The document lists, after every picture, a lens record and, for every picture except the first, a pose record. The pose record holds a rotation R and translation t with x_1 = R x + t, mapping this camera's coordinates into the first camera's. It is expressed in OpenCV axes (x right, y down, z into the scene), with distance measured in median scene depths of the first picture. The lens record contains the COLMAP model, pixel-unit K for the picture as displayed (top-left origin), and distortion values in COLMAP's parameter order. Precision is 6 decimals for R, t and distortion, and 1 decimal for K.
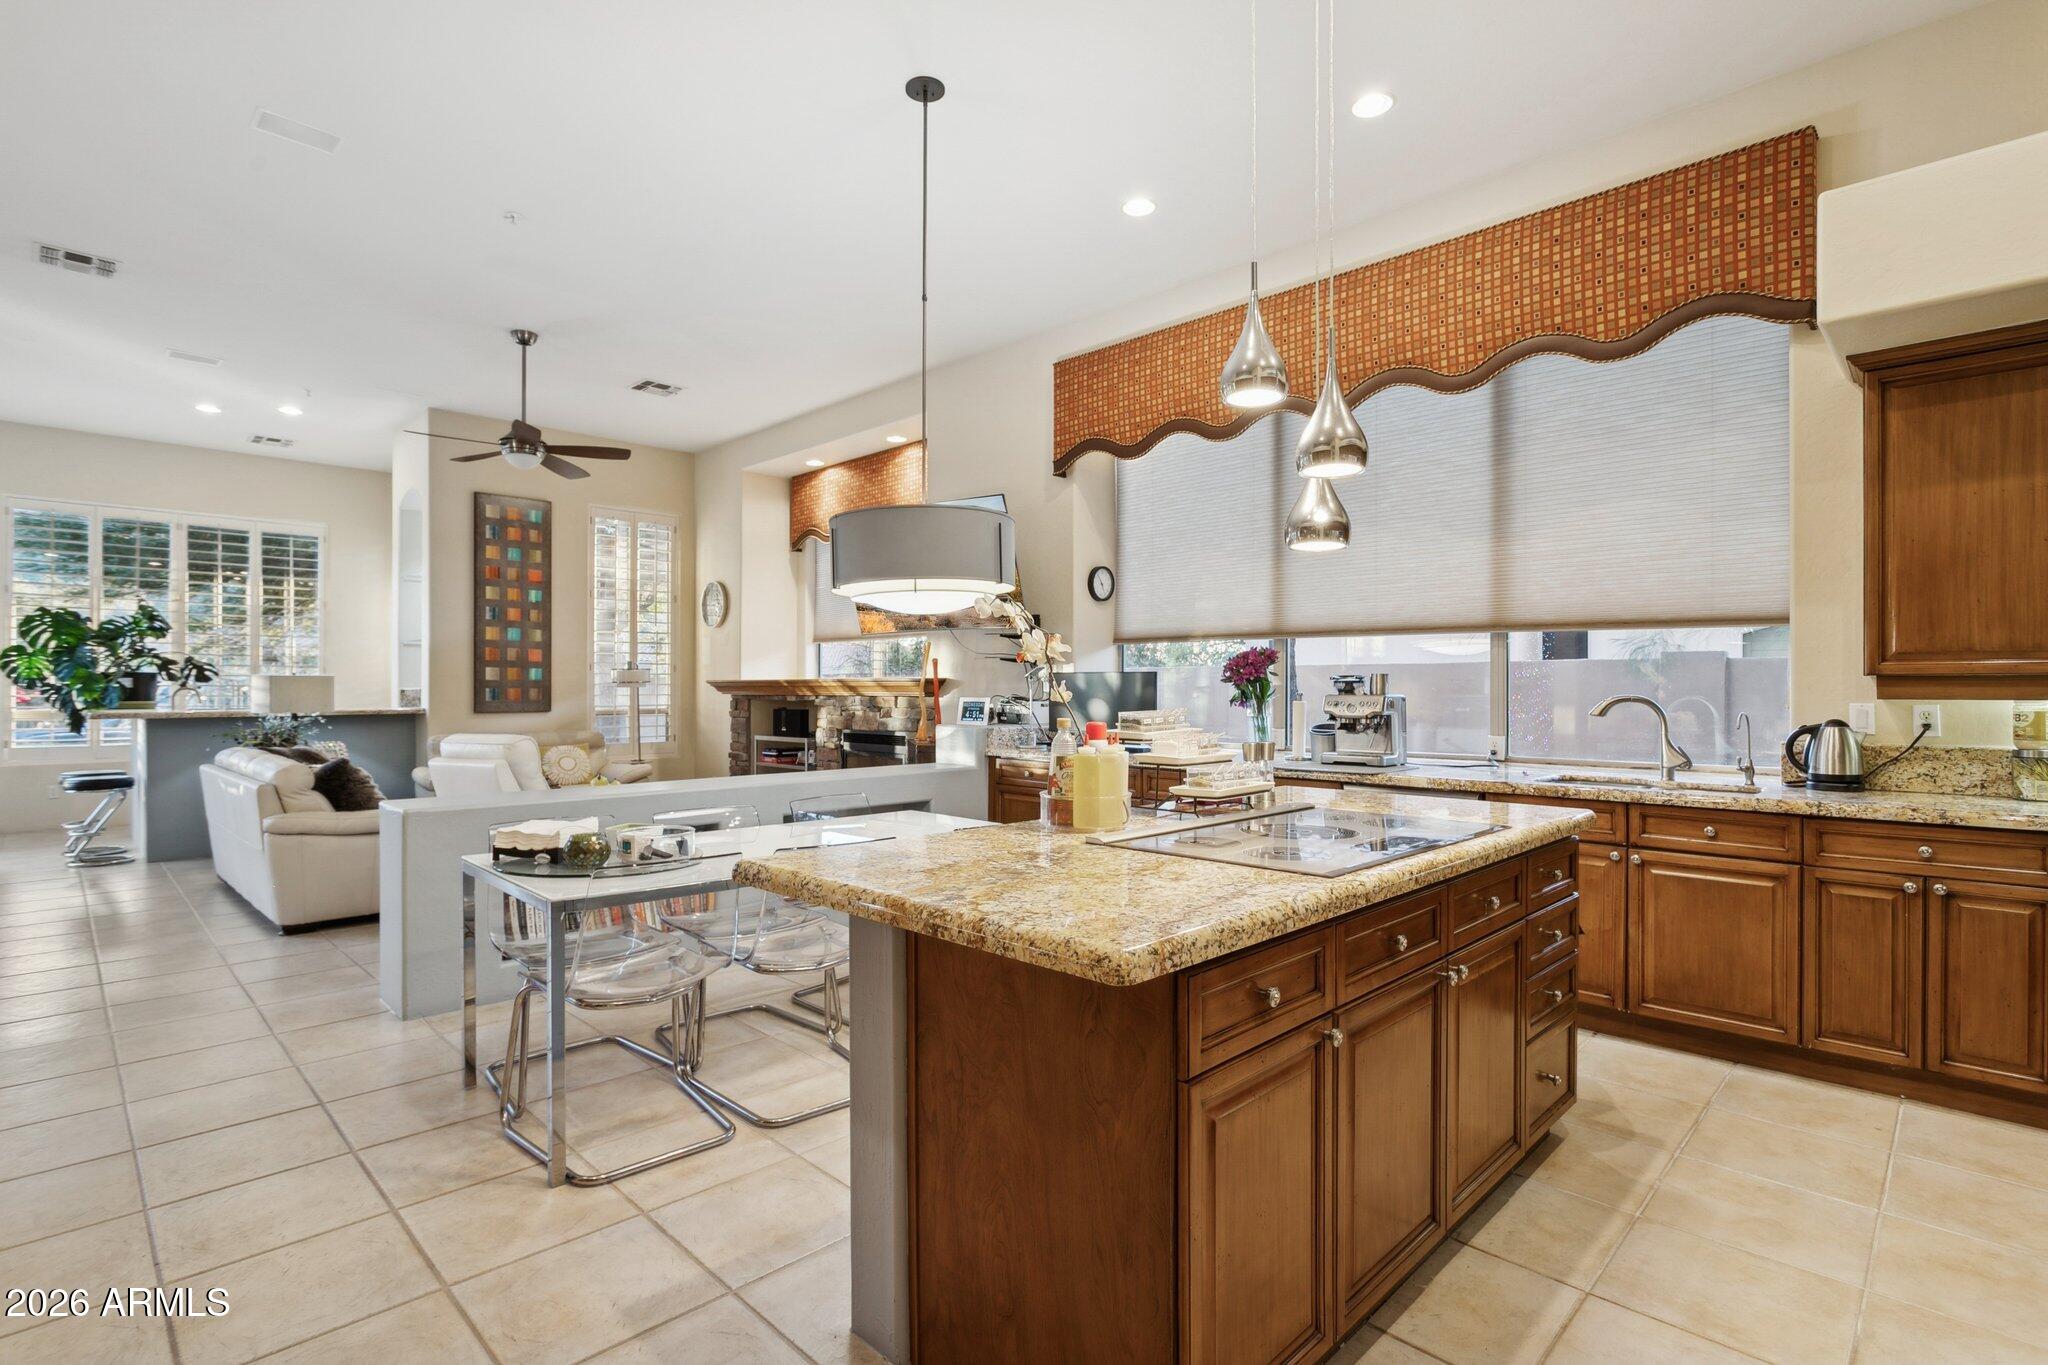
lens RADIAL K [[979.4, 0, 1026.7], [0, 979.4, 694.1], [0, 0, 1]] dist [-0.010397, 0.001458]
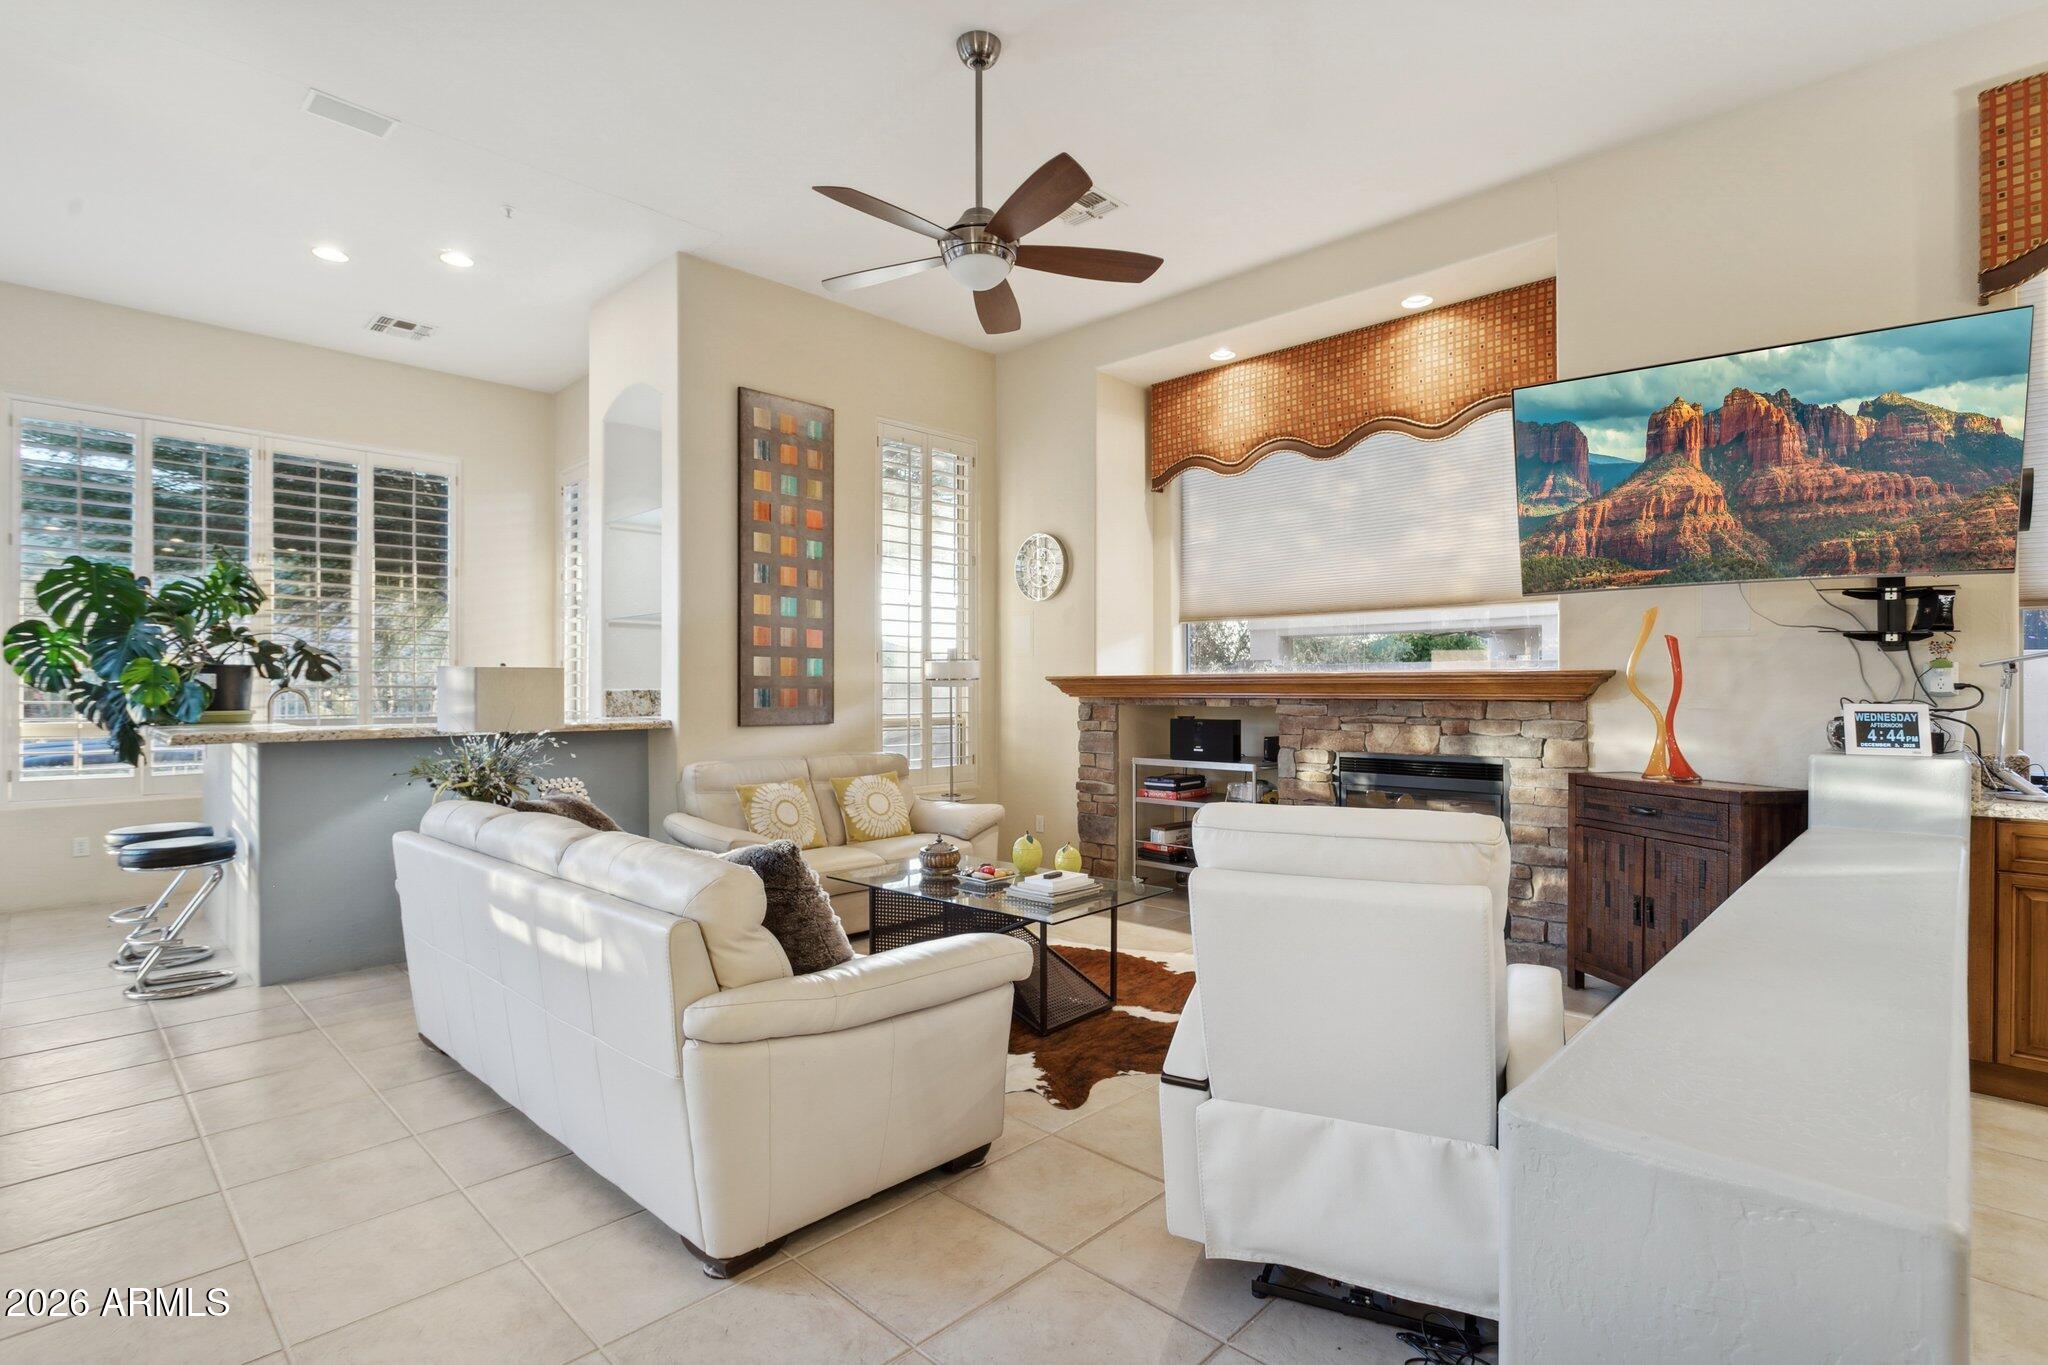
lens RADIAL K [[970.8, 0, 1028.0], [0, 970.8, 691.7], [0, 0, 1]] dist [-0.015666, 0.001340]
pose [[0.999901, -0.002653, 0.013835, -0.379919], [0.002672, 0.999995, -0.001383, -0.002602], [-0.013831, 0.001420, 0.999903, 0.350019]]
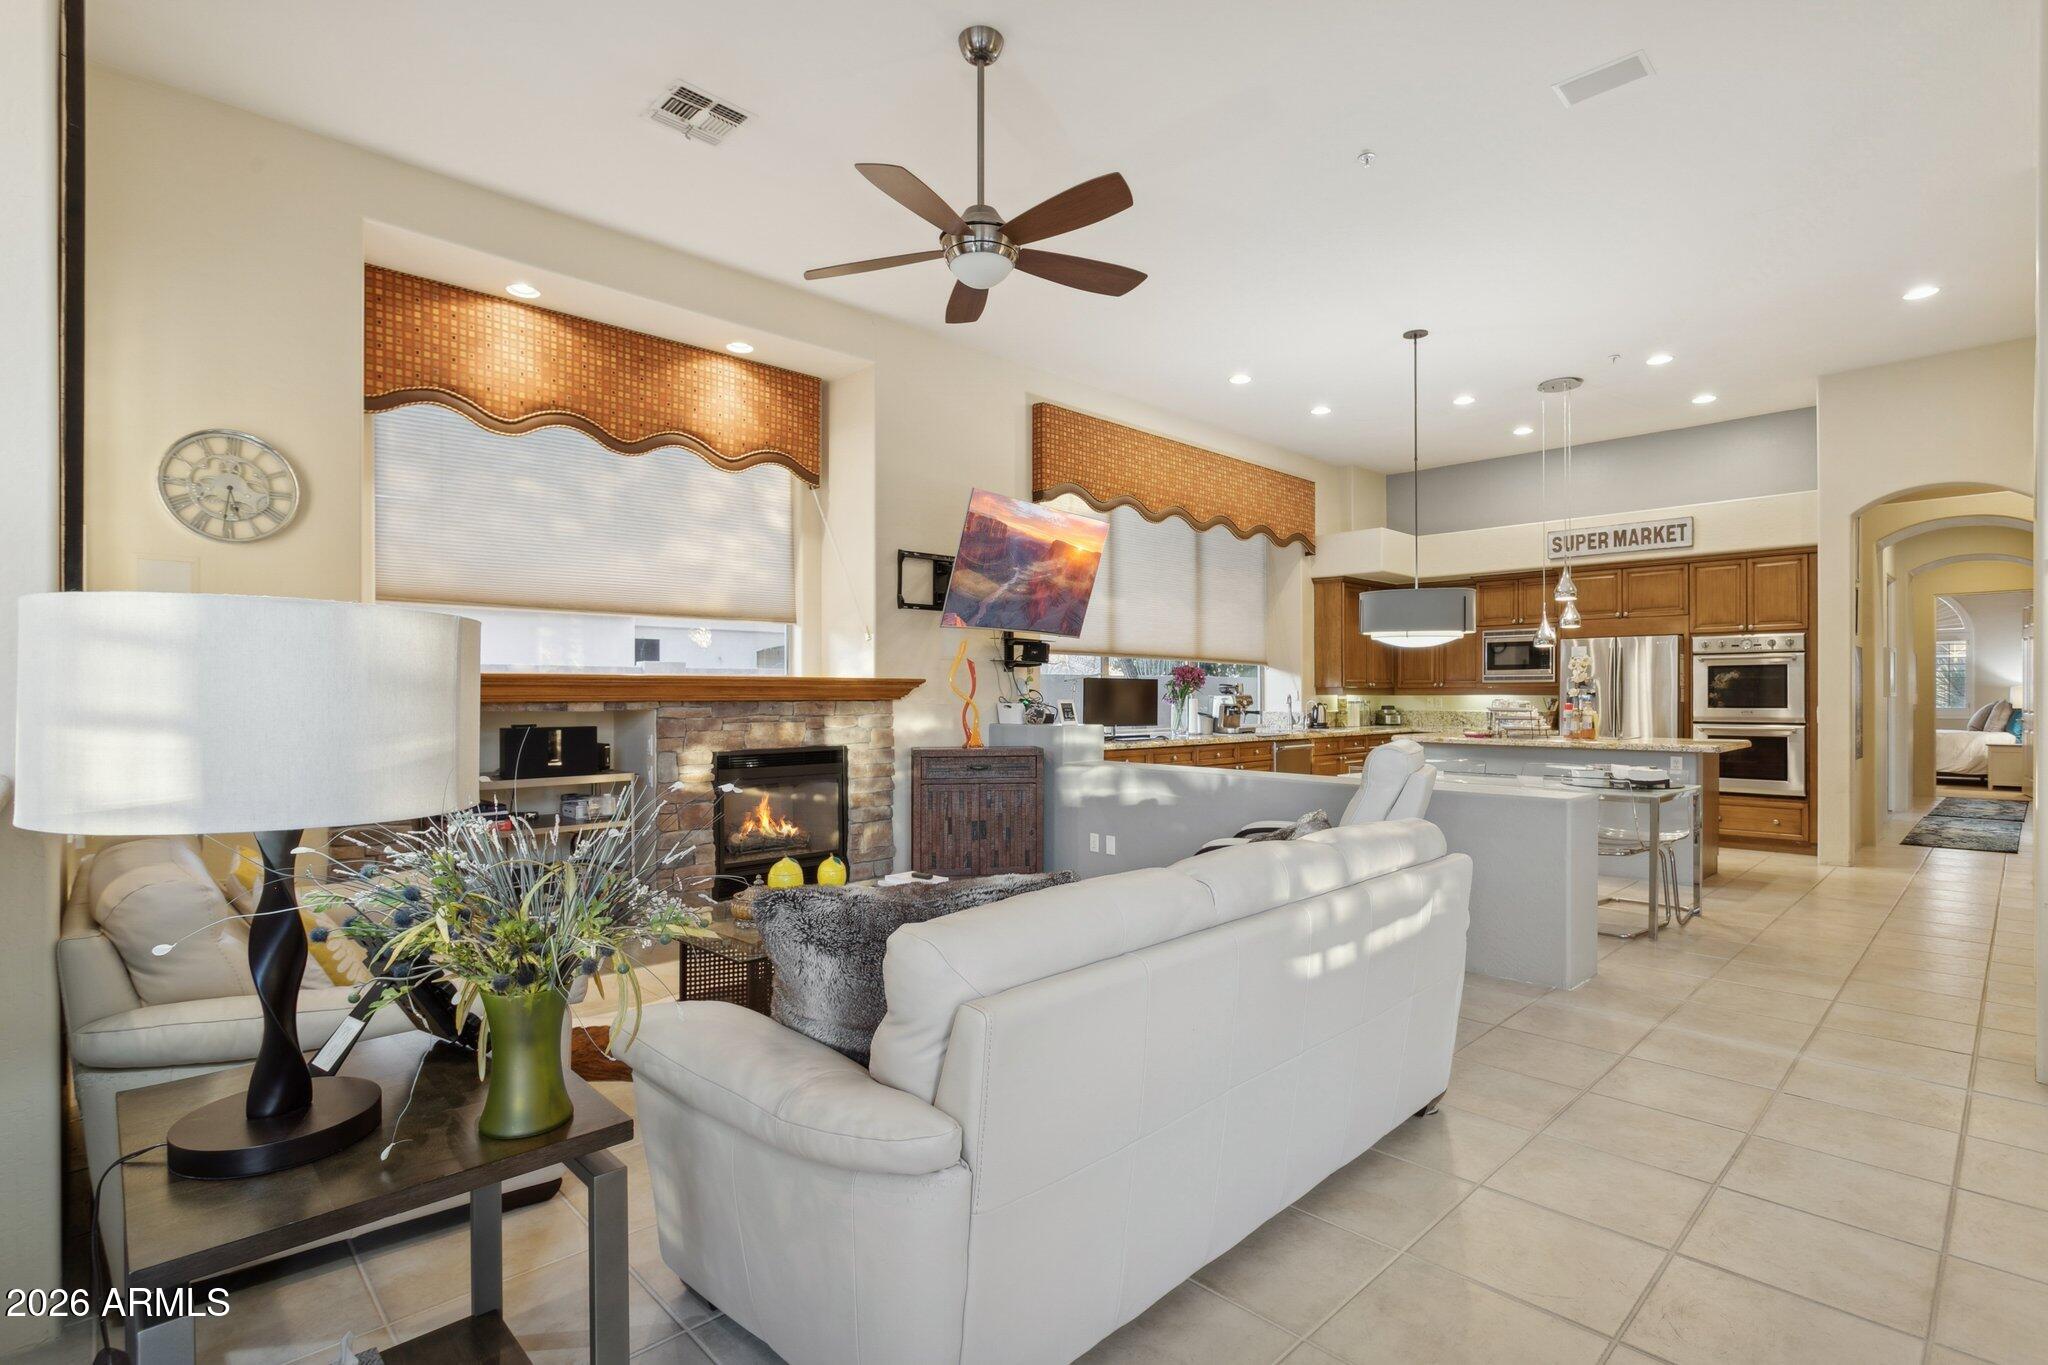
lens RADIAL K [[981.5, 0, 1021.6], [0, 981.5, 691.4], [0, 0, 1]] dist [-0.009532, 0.002139]
pose [[0.022825, 0.002448, 0.999736, -0.809971], [0.006513, 0.999975, -0.002597, -0.001521], [-0.999718, 0.006570, 0.022808, 0.735513]]
